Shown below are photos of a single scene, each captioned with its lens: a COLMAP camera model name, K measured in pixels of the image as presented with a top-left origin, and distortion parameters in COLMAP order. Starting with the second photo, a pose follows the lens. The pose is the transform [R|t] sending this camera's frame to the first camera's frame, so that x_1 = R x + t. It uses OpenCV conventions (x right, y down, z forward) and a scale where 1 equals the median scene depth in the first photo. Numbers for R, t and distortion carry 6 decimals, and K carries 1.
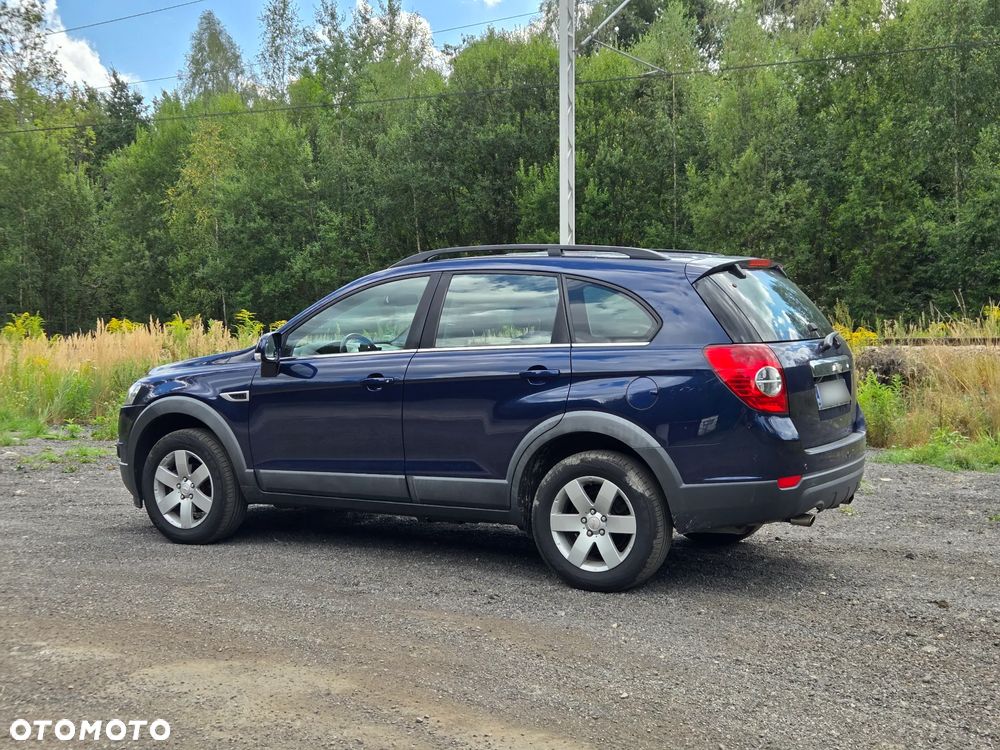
lens RADIAL K [[1325.7, 0, 477.8], [0, 1325.7, 369.0], [0, 0, 1]] dist [0.063344, 0.000000]
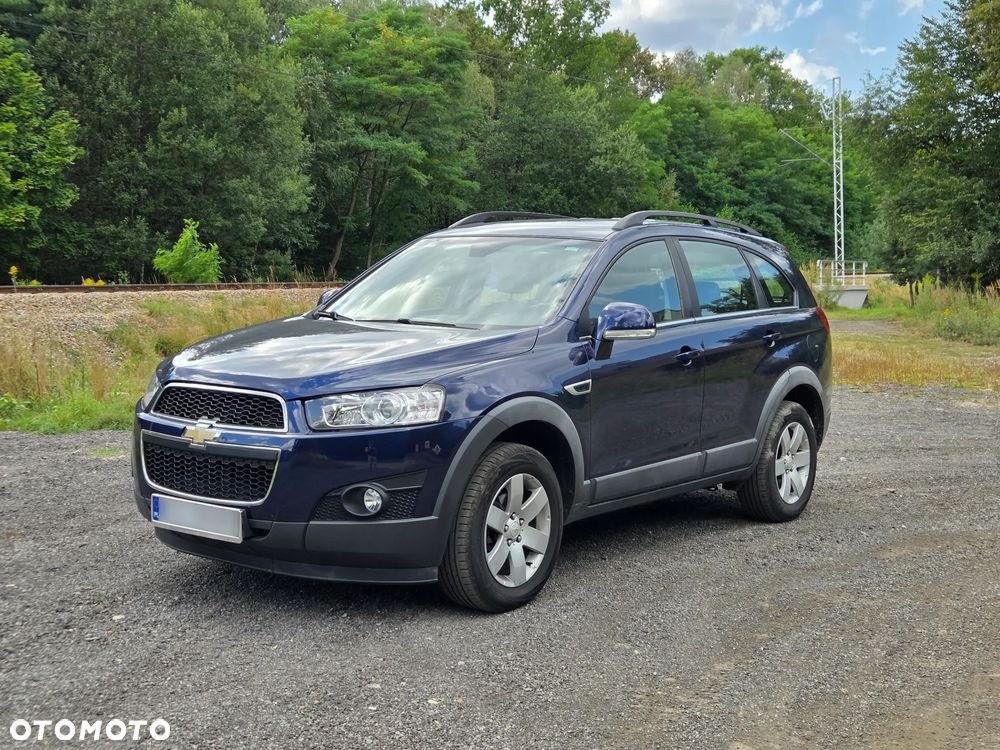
lens RADIAL K [[1325.7, 0, 502.1], [0, 1325.7, 381.9], [0, 0, 1]] dist [0.063344, 0.000000]
pose [[0.093925, -0.073323, 0.992876, -0.933277], [0.023105, 0.997176, 0.071455, -0.037751], [-0.995311, 0.016229, 0.095353, 0.969275]]
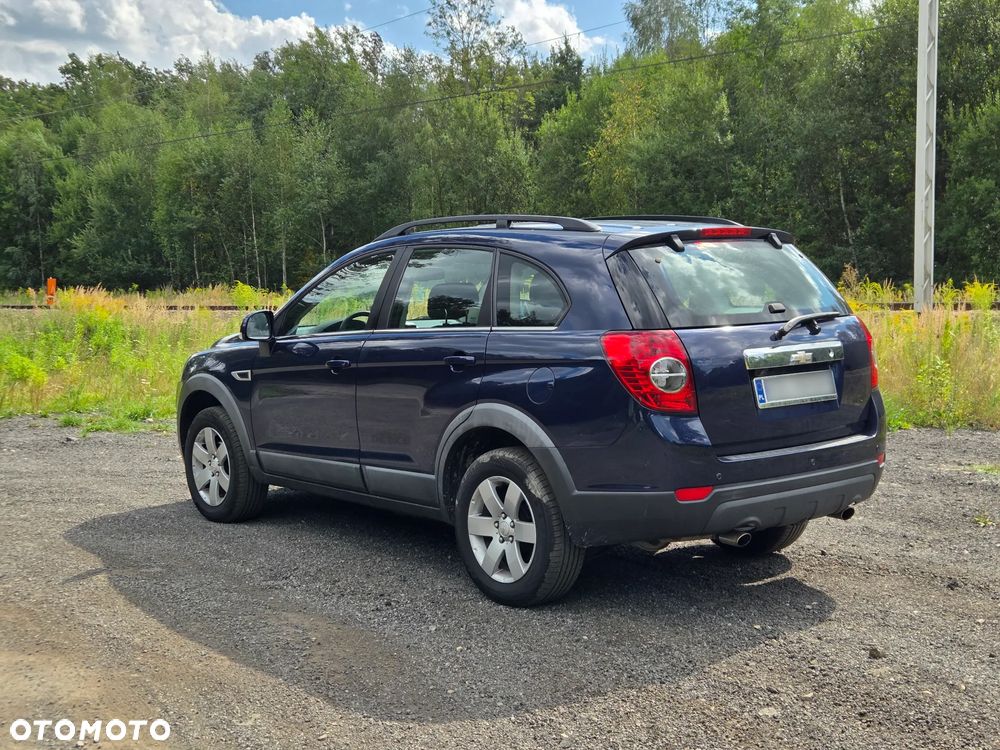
lens RADIAL K [[1325.7, 0, 492.4], [0, 1325.7, 376.6], [0, 0, 1]] dist [0.063344, 0.000000]
pose [[0.941402, 0.017788, -0.336816, 0.322801], [-0.004844, 0.999218, 0.039234, -0.017919], [0.337251, -0.035303, 0.940753, 0.137445]]
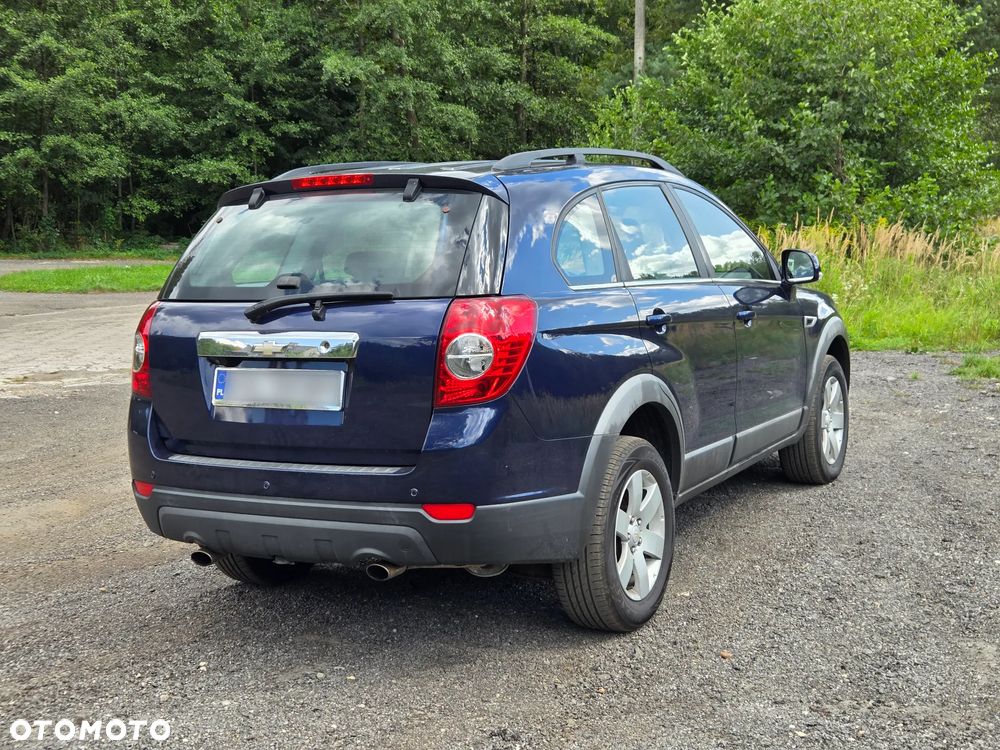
lens RADIAL K [[1325.7, 0, 496.9], [0, 1325.7, 373.7], [0, 0, 1]] dist [0.063344, 0.000000]
pose [[0.059162, 0.121512, -0.990825, 0.794284], [-0.016218, 0.992550, 0.120755, -0.058969], [0.998117, 0.008925, 0.060692, 0.937713]]
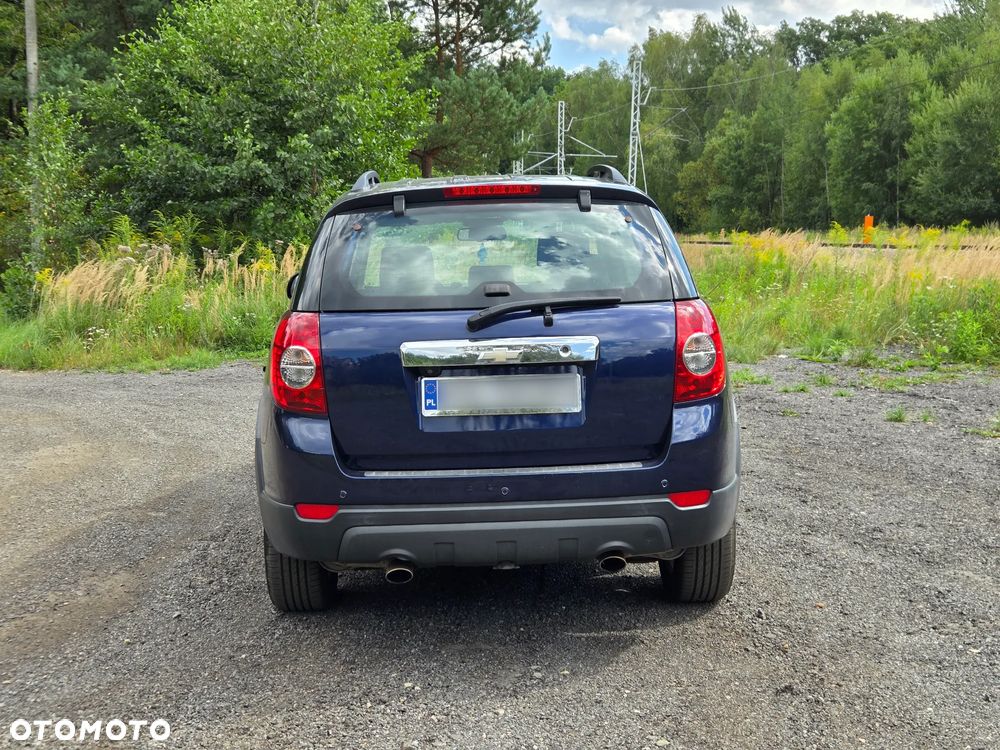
lens RADIAL K [[1325.7, 0, 499.0], [0, 1325.7, 380.0], [0, 0, 1]] dist [0.063344, 0.000000]
pose [[0.541725, 0.095459, -0.835118, 0.703798], [-0.022573, 0.994824, 0.099072, -0.045661], [0.840252, -0.034819, 0.541076, 0.573478]]
